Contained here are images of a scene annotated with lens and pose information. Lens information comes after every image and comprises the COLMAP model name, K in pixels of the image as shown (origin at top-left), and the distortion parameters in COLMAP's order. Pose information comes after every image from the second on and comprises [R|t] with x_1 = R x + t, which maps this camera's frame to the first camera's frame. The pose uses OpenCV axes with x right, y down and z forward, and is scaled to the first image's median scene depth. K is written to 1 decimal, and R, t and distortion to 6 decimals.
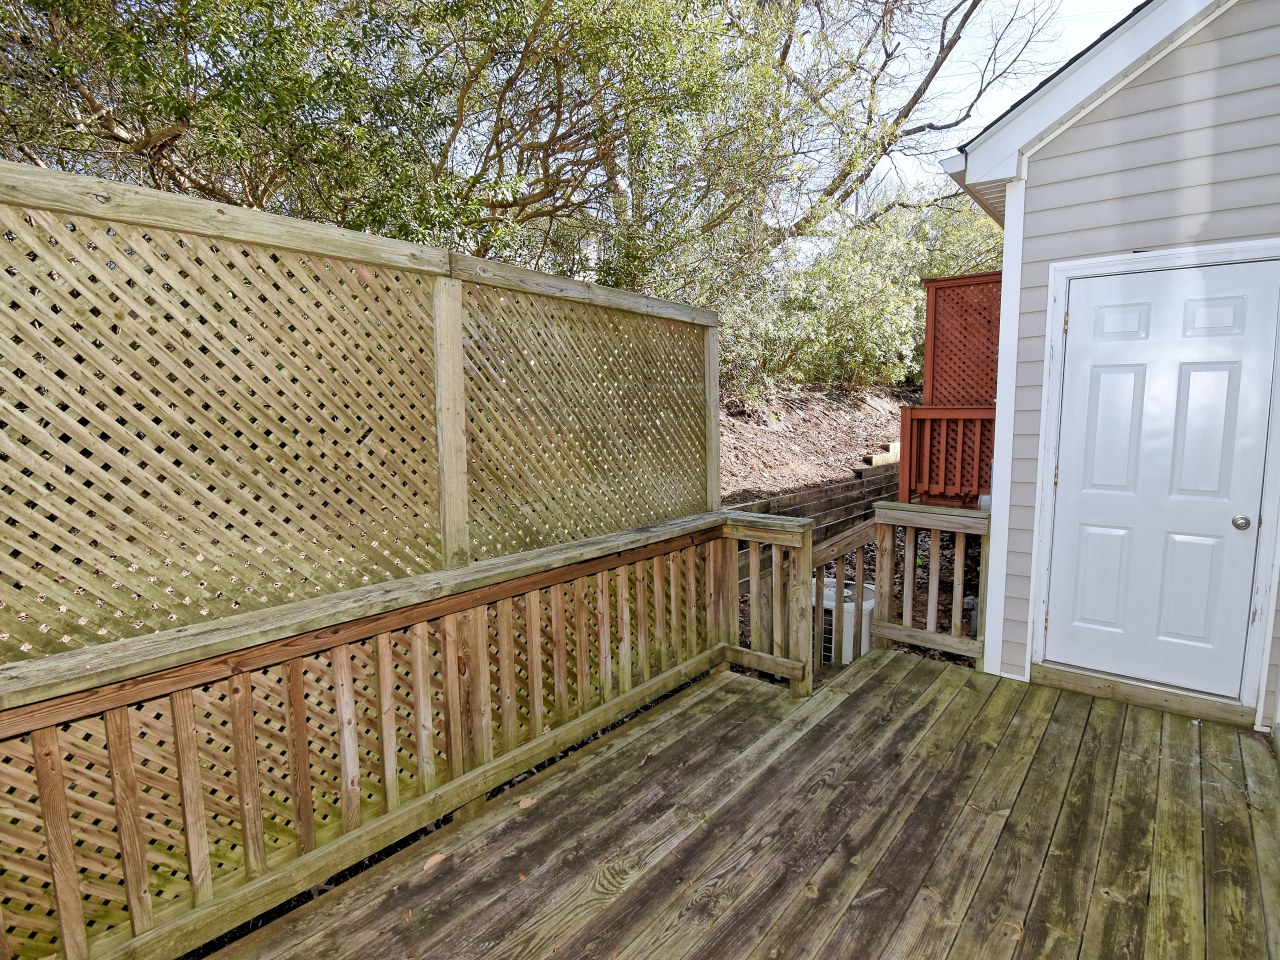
lens RADIAL K [[636.3, 0, 643.3], [0, 636.3, 479.4], [0, 0, 1]] dist [0.026189, -0.032678]
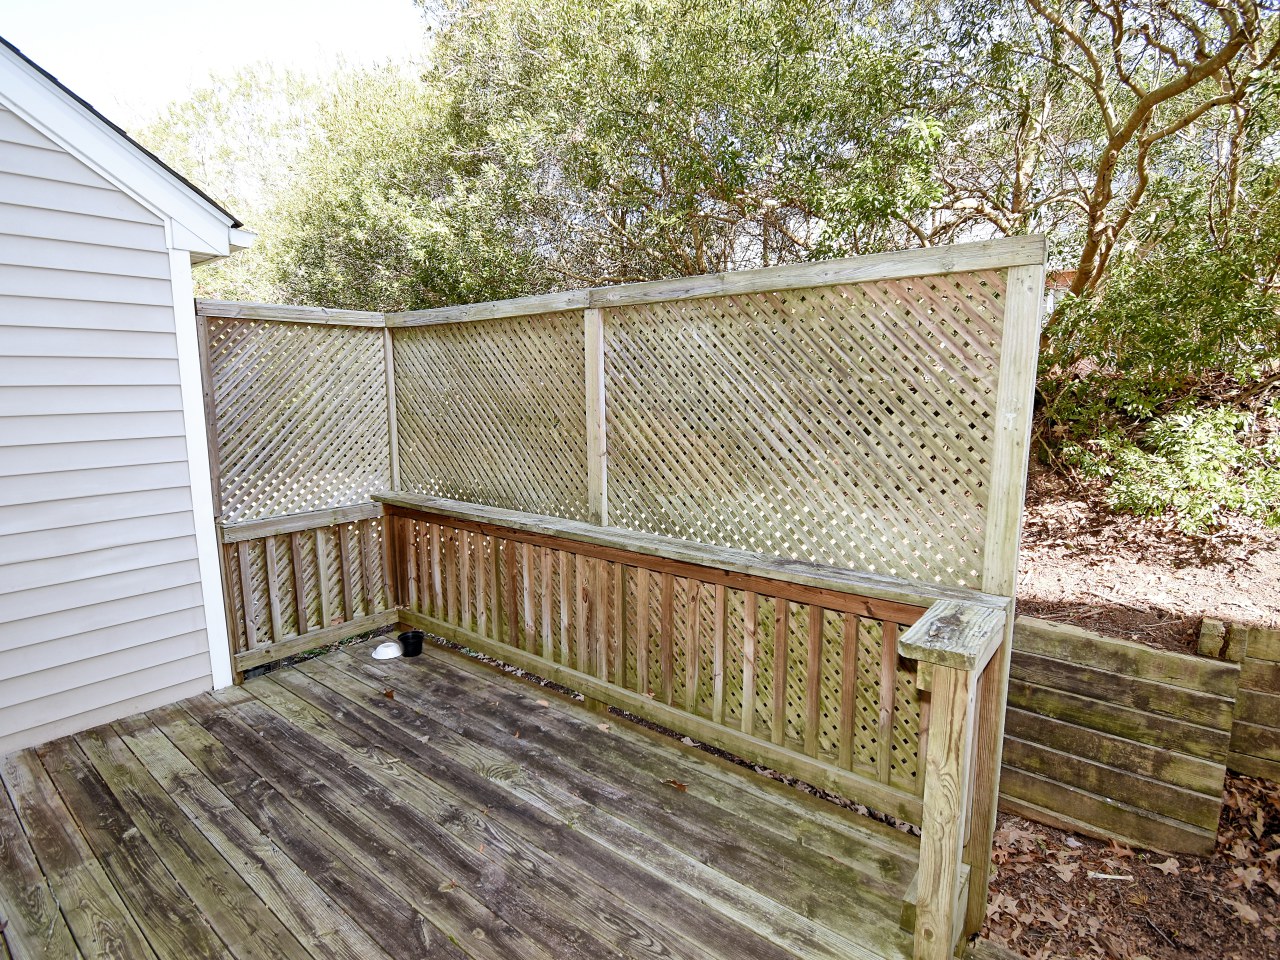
lens RADIAL K [[636.3, 0, 643.3], [0, 636.3, 479.4], [0, 0, 1]] dist [0.026189, -0.032678]
pose [[0.041321, 0.151378, -0.987612, 0.988943], [-0.102877, 0.983847, 0.146497, -0.158811], [0.993835, 0.095549, 0.056227, 0.982828]]
